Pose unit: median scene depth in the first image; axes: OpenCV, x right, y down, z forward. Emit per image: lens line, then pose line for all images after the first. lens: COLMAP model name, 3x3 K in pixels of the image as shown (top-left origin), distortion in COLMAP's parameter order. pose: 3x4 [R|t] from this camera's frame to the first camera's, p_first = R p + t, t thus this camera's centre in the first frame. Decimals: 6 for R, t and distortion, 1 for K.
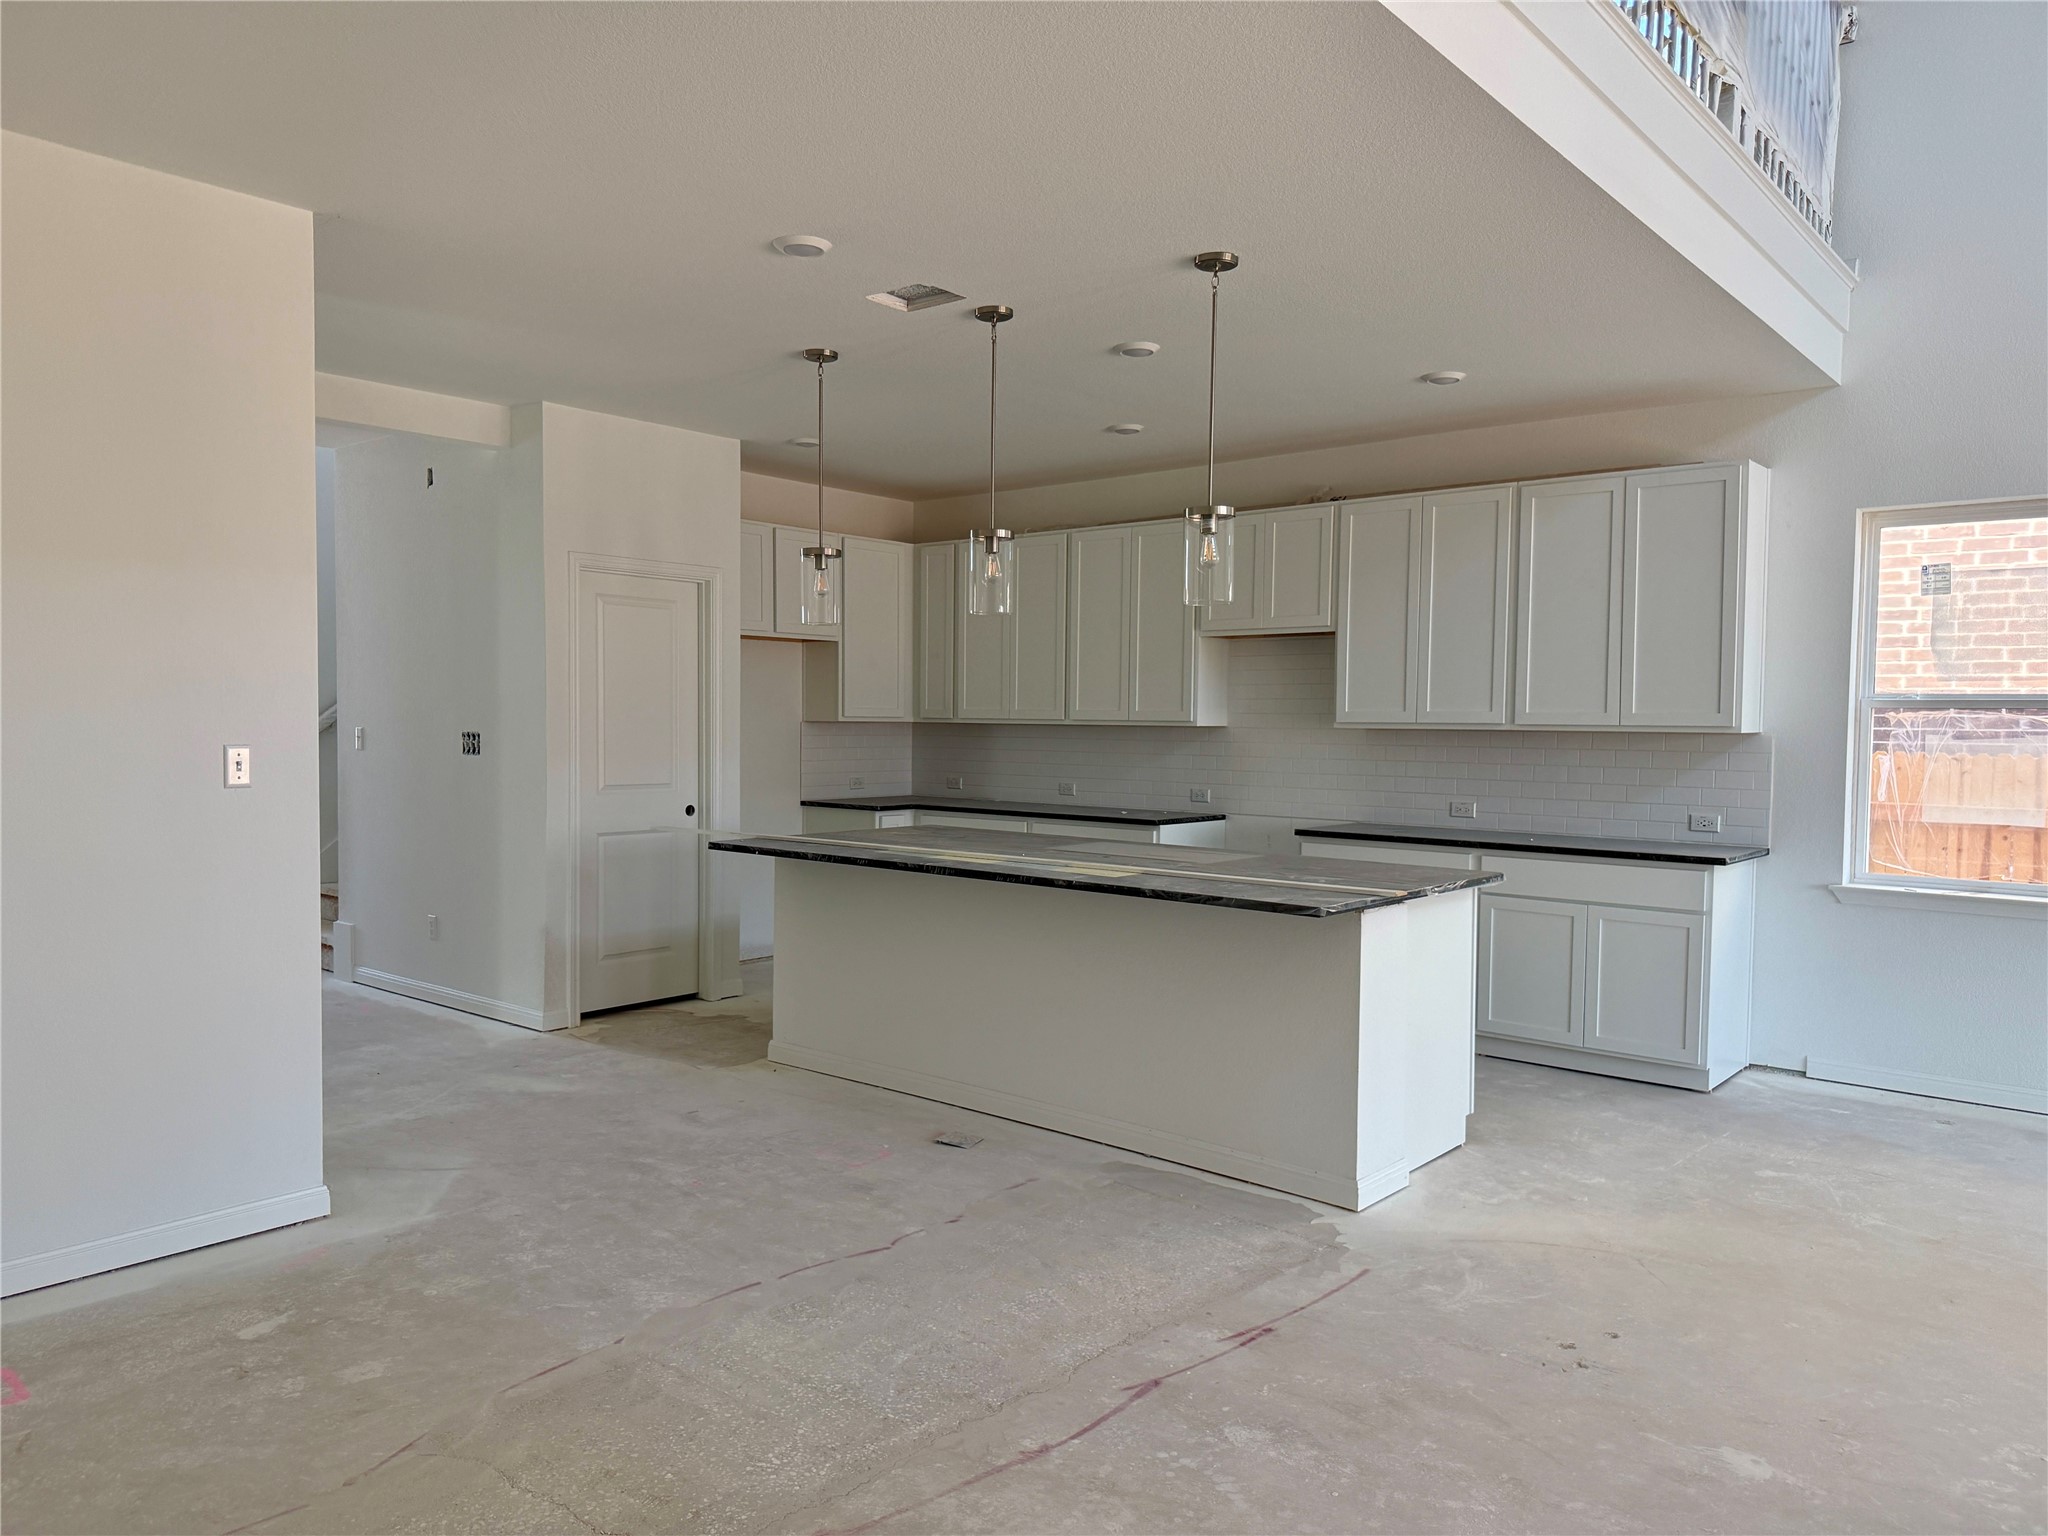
lens RADIAL K [[1441.4, 0, 1024.9], [0, 1441.4, 782.6], [0, 0, 1]] dist [0.045992, -0.059481]
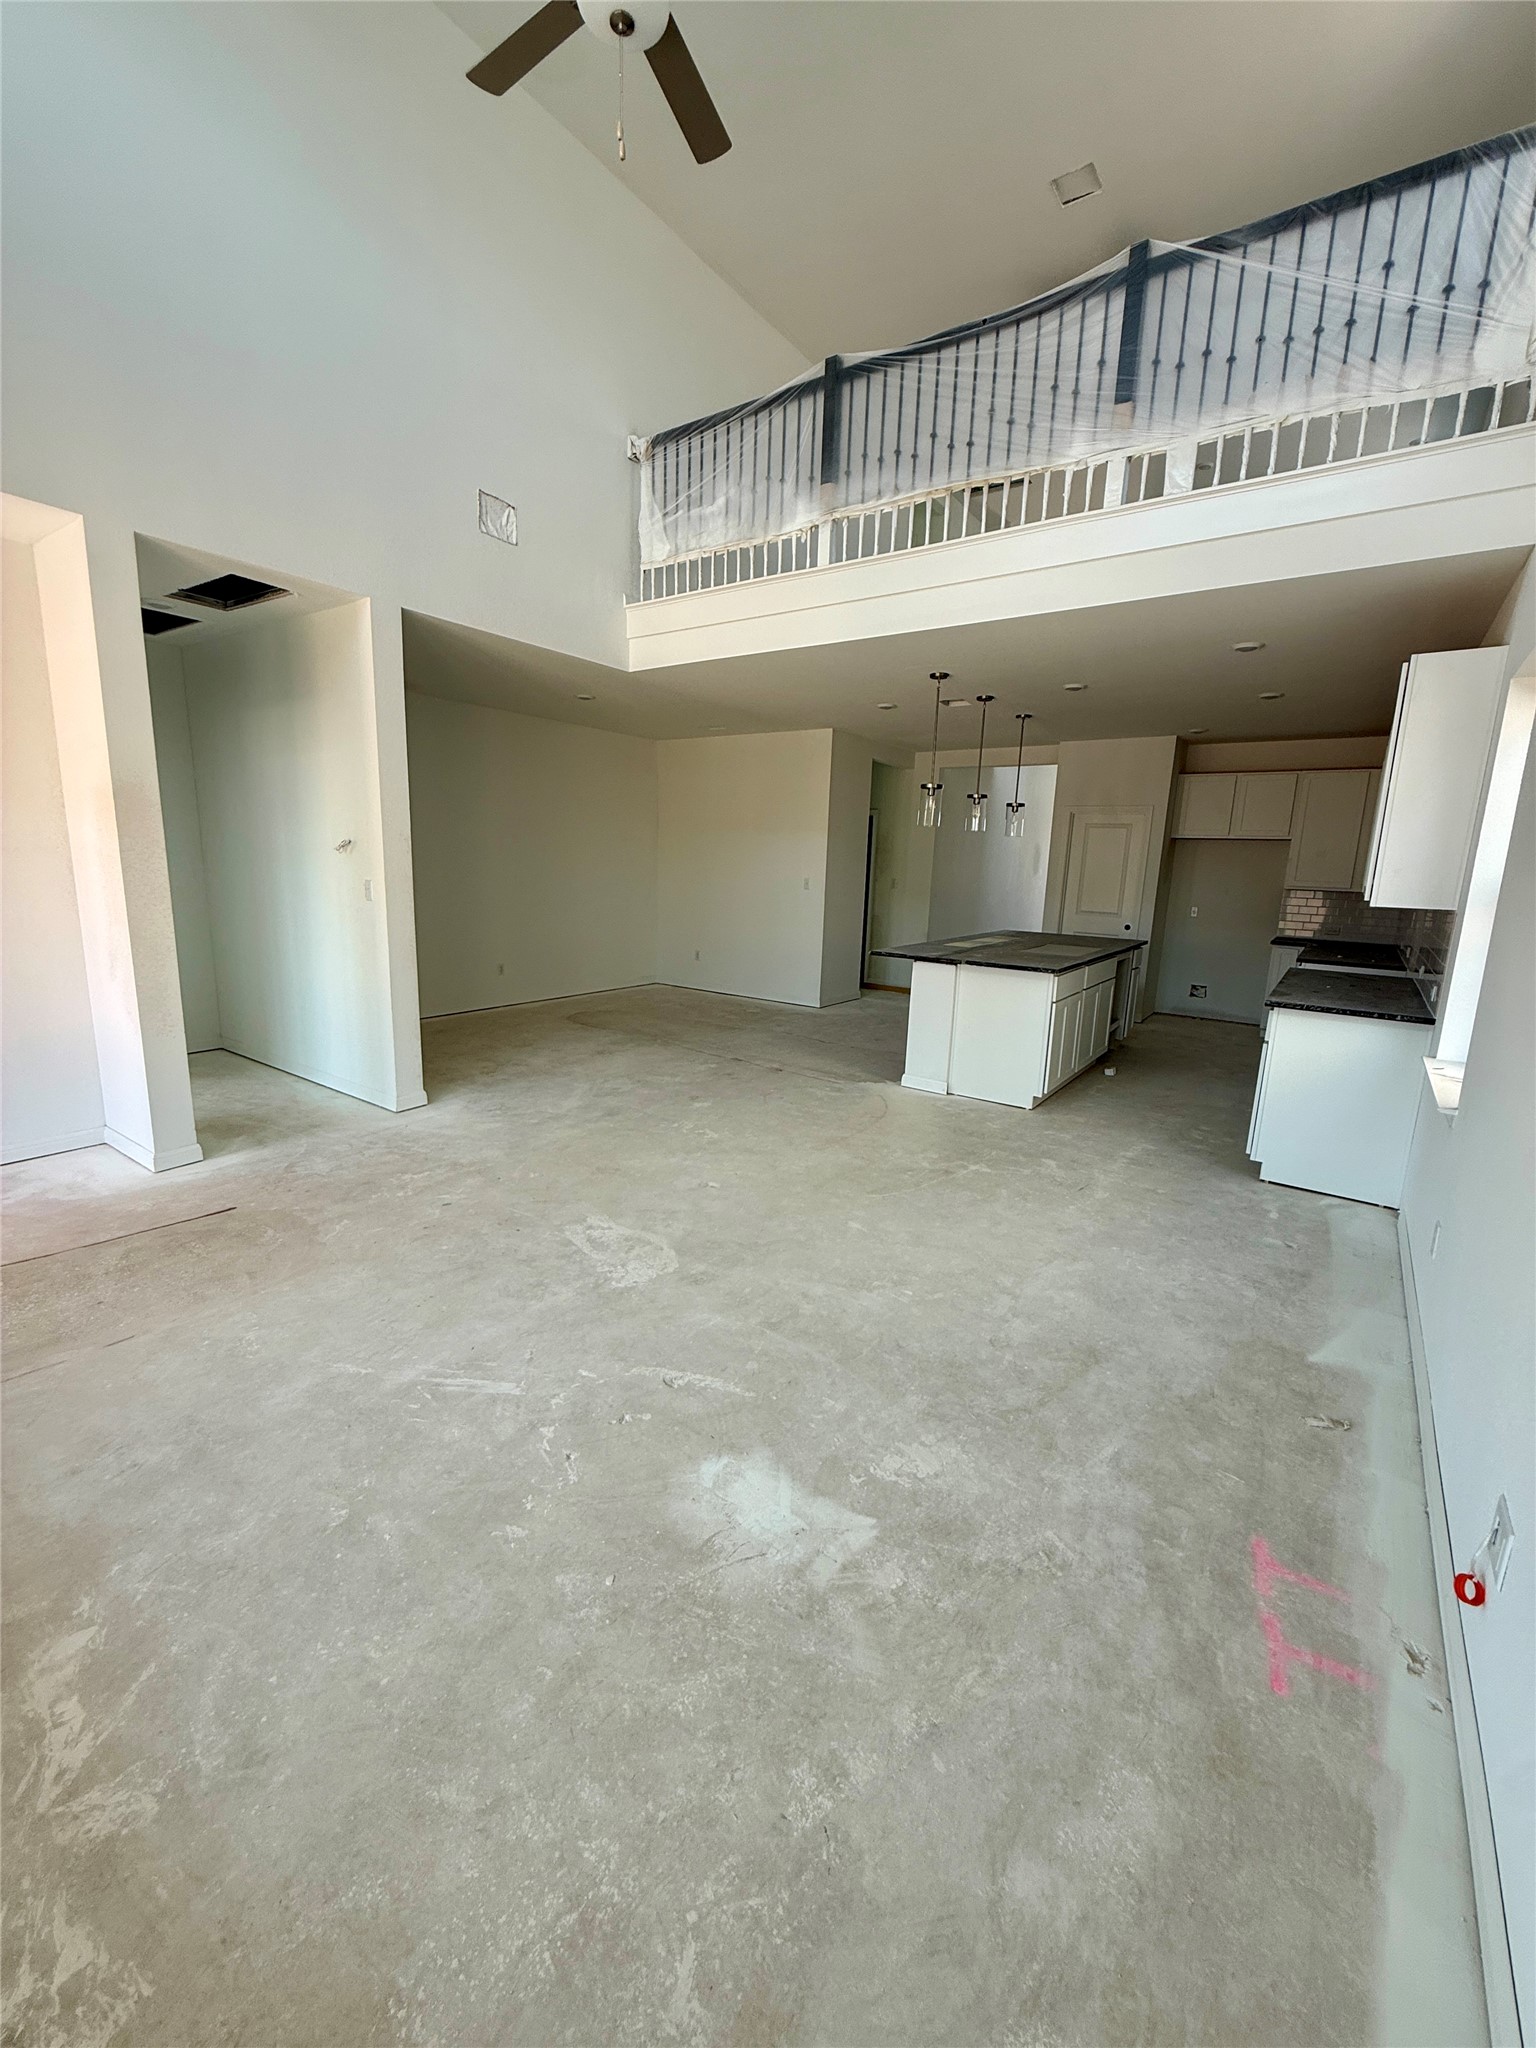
lens RADIAL K [[817.9, 0, 765.4], [0, 817.9, 1018.5], [0, 0, 1]] dist [-0.002735, 0.001112]
pose [[0.081203, 0.182427, -0.979861, 1.269926], [-0.079099, 0.981186, 0.176118, -0.025935], [0.993554, 0.063204, 0.094105, 0.542901]]
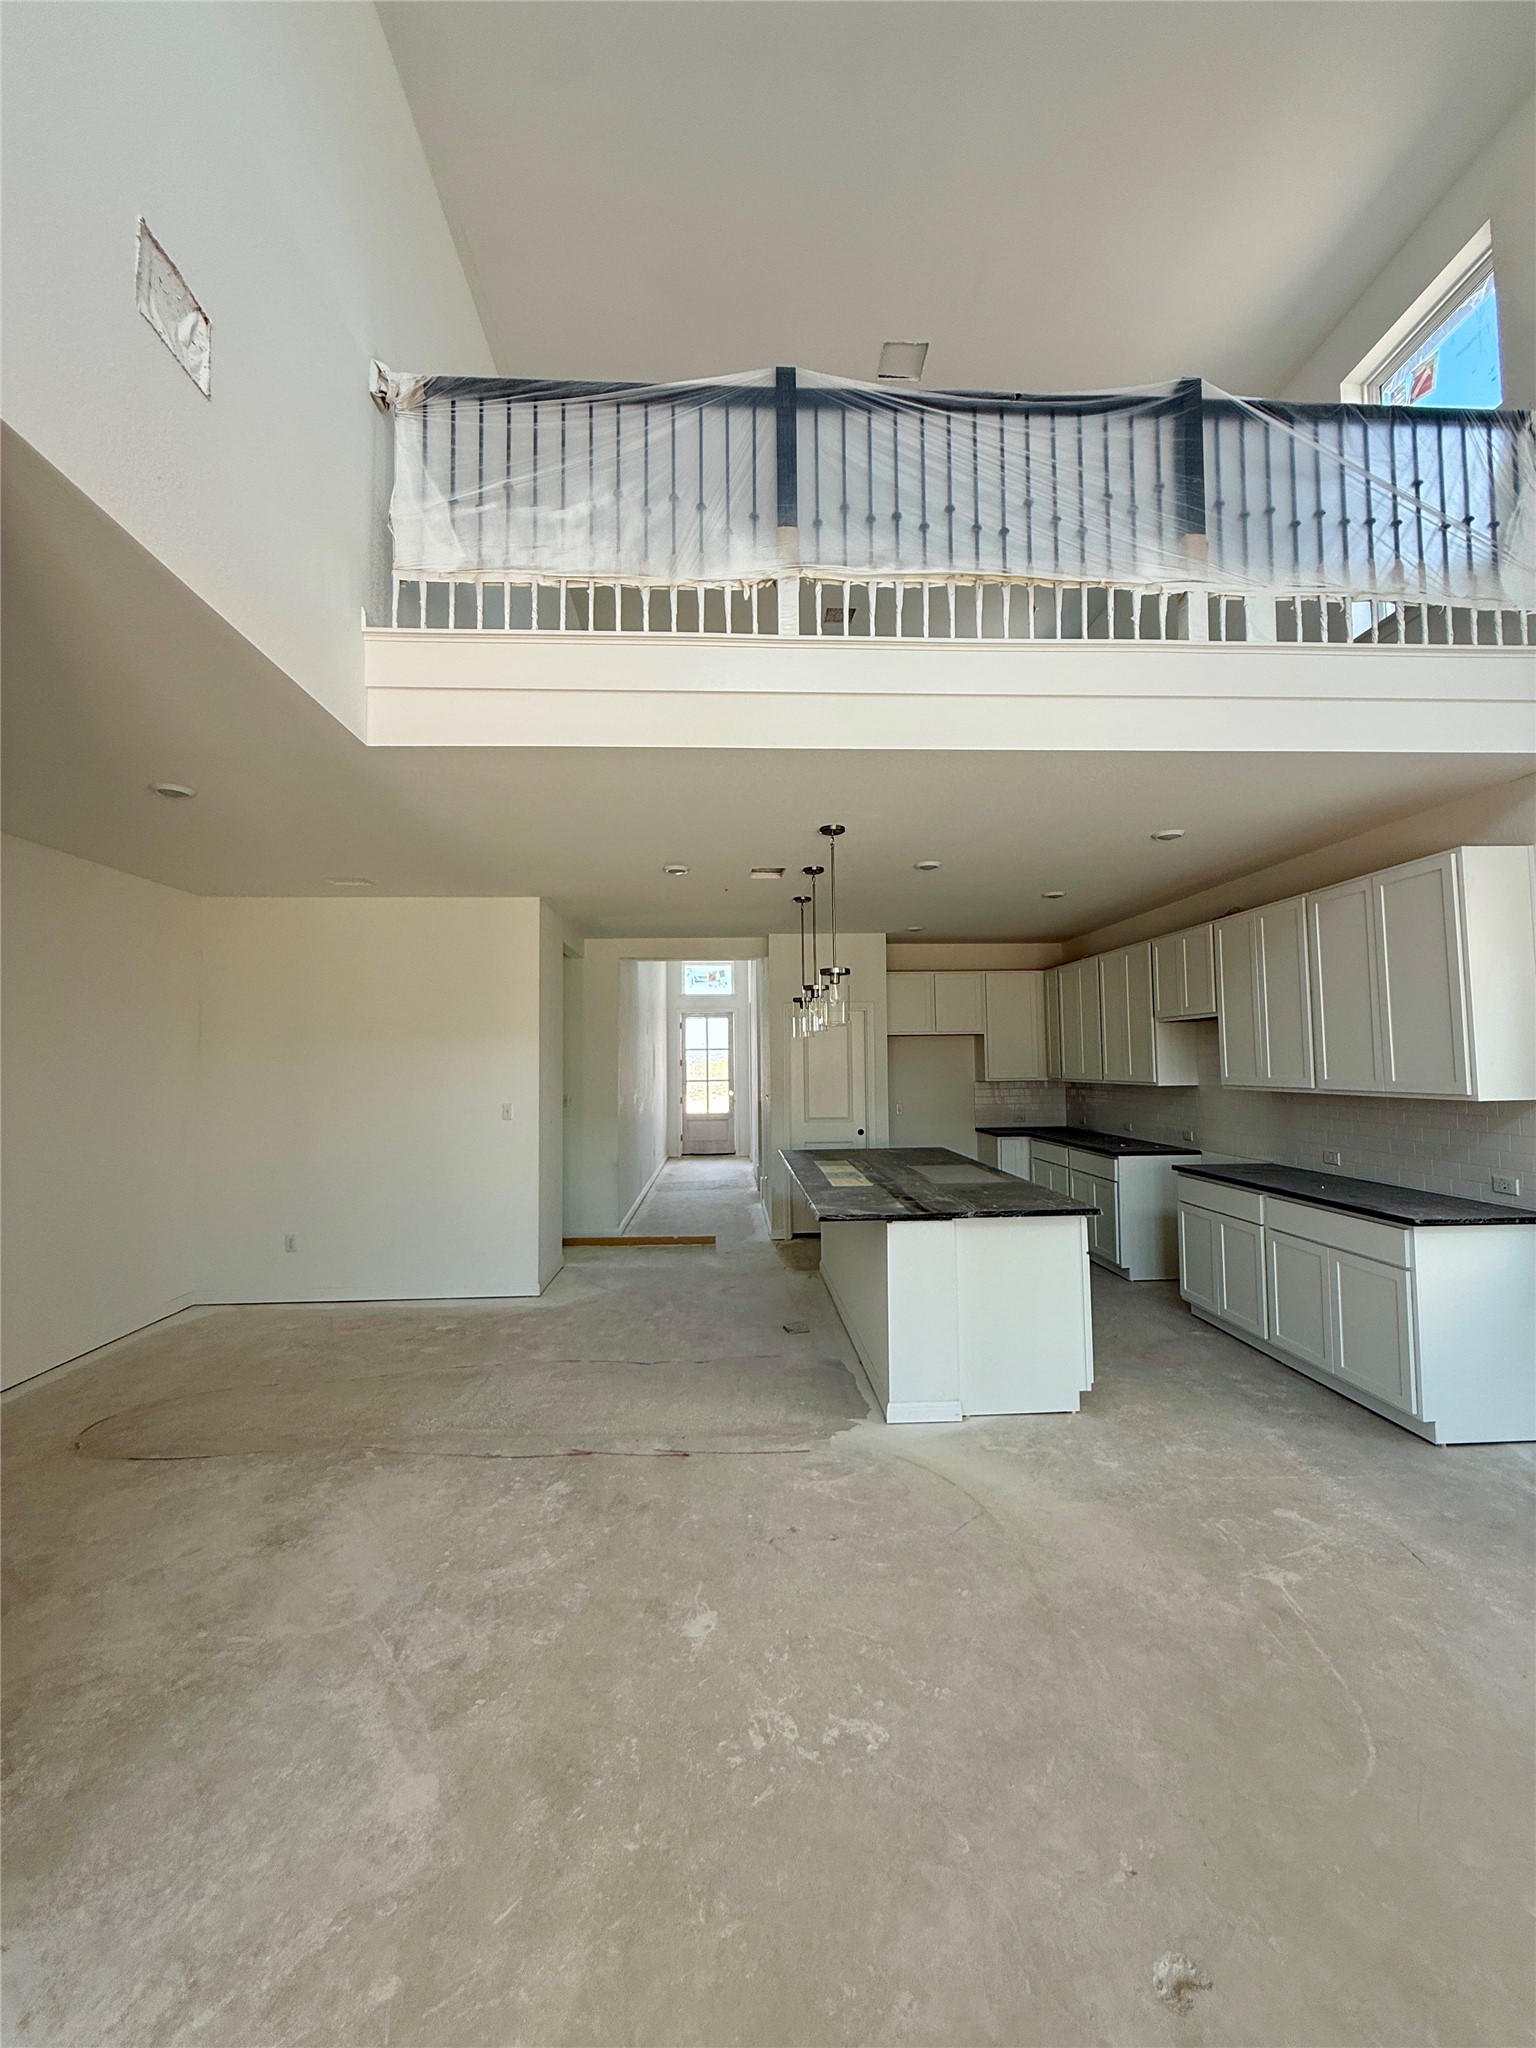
lens RADIAL K [[817.9, 0, 766.8], [0, 817.9, 1019.2], [0, 0, 1]] dist [-0.002735, 0.001112]
pose [[0.679848, -0.061550, -0.730766, 0.666962], [-0.014122, 0.995188, -0.096959, -0.031989], [0.733218, 0.076237, 0.675707, 0.254726]]
